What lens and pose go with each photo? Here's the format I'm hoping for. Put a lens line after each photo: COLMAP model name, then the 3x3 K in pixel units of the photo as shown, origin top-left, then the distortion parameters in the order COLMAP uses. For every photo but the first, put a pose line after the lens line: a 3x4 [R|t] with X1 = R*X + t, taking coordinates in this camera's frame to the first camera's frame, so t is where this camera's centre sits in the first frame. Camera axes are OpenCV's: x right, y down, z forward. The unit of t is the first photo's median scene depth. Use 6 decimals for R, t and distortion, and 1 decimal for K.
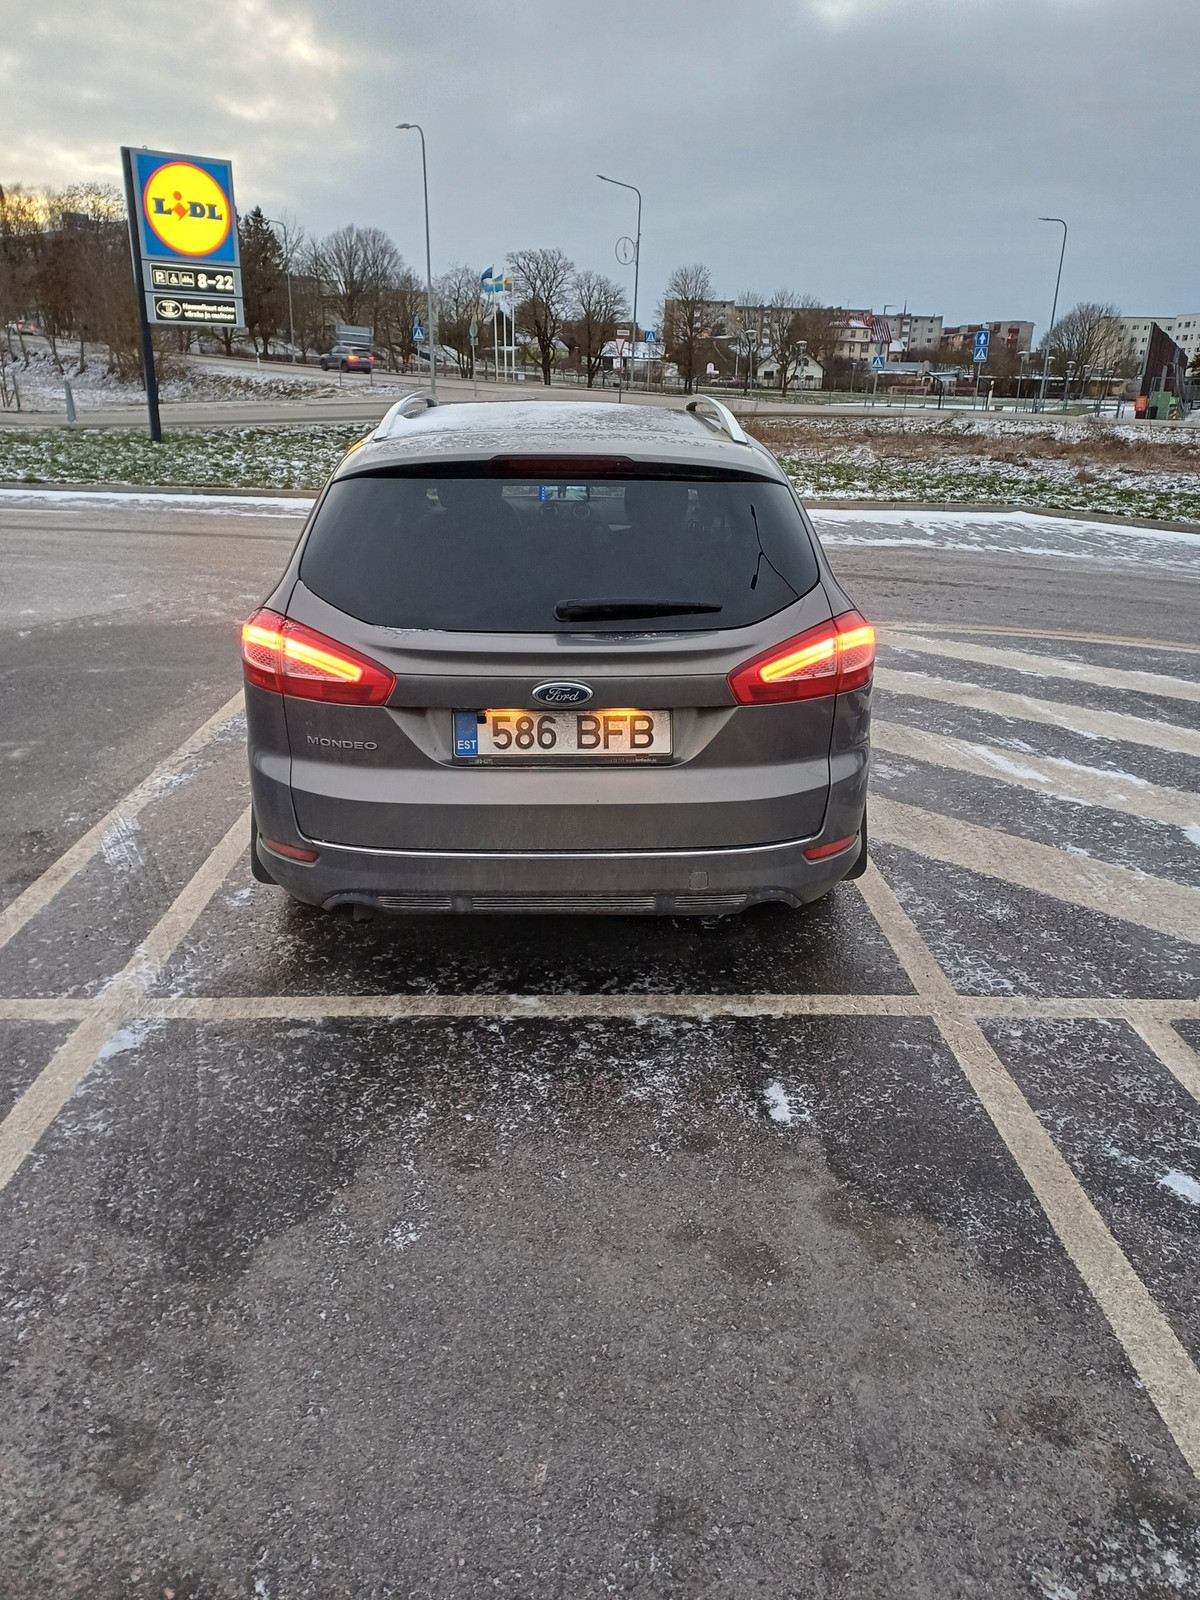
lens RADIAL K [[1176.4, 0, 597.9], [0, 1176.4, 792.3], [0, 0, 1]] dist [0.049050, -0.012912]
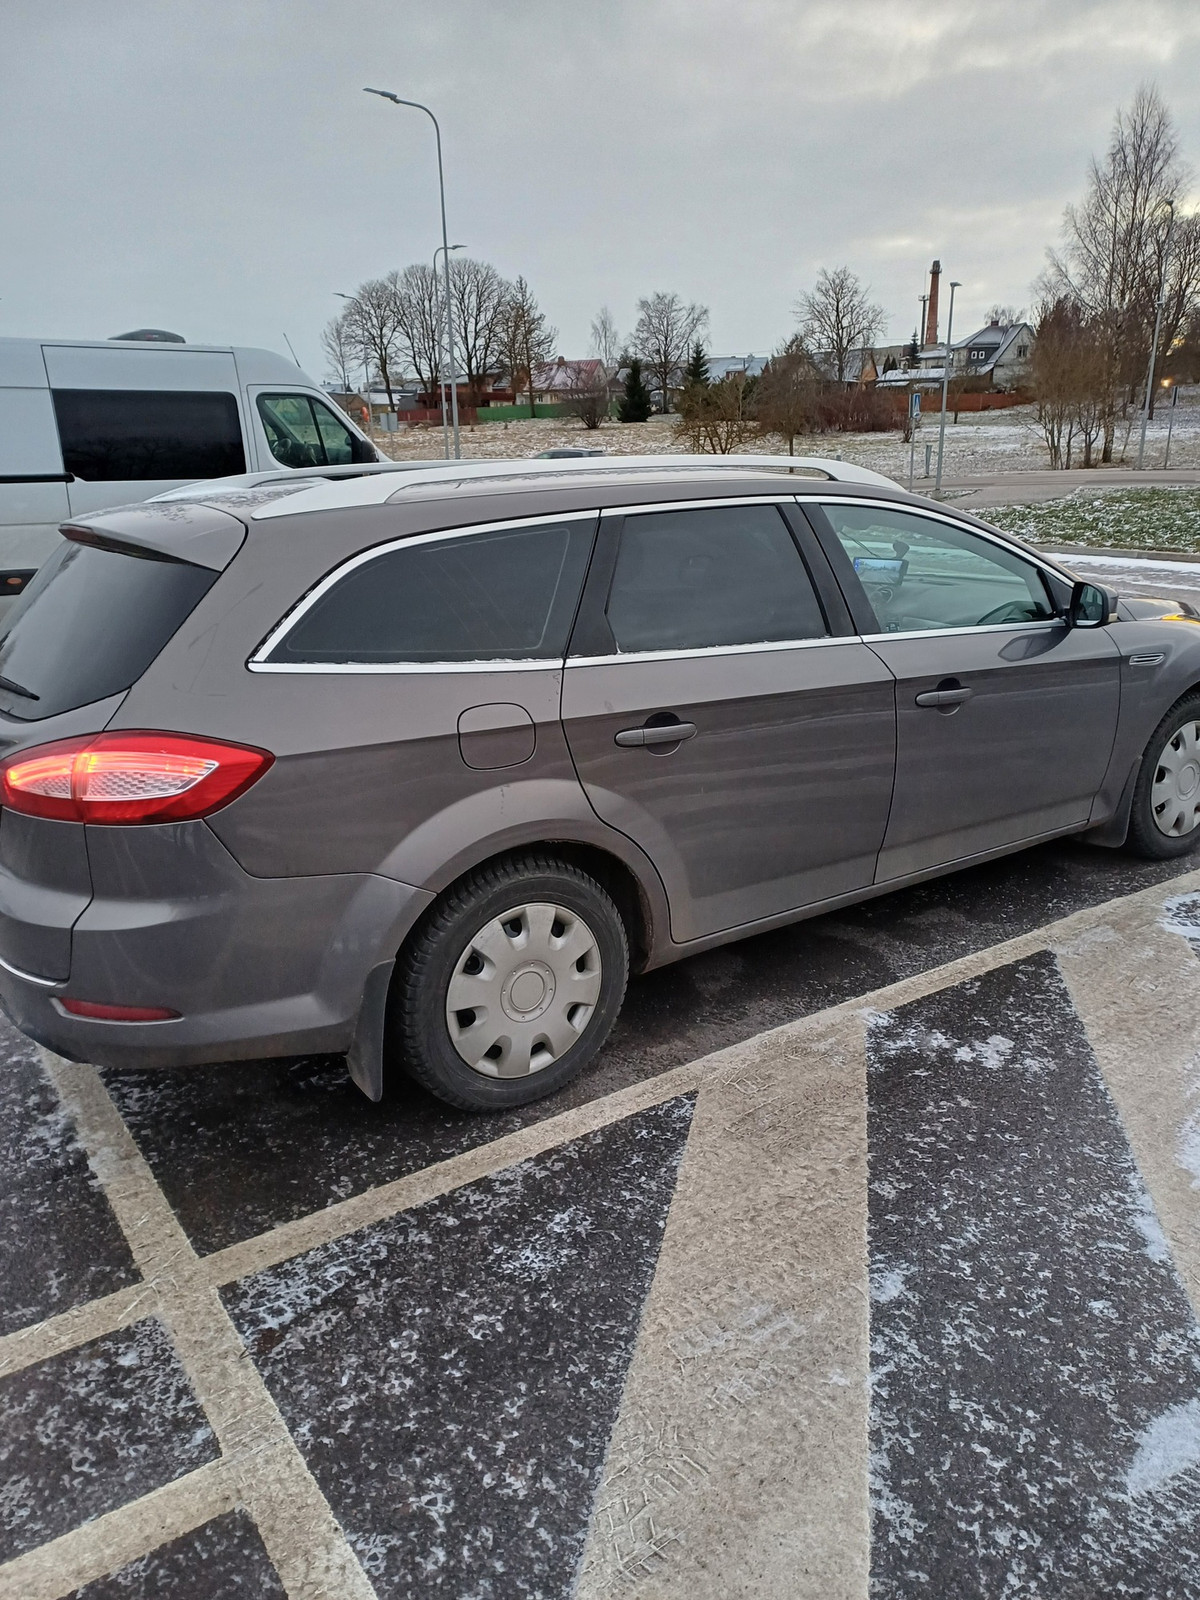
lens RADIAL K [[1176.4, 0, 595.8], [0, 1176.4, 811.2], [0, 0, 1]] dist [0.049050, -0.012912]
pose [[0.530847, 0.213955, -0.820015, 0.233800], [-0.241669, 0.965647, 0.095505, -0.056290], [0.812279, 0.147473, 0.564318, 0.181107]]
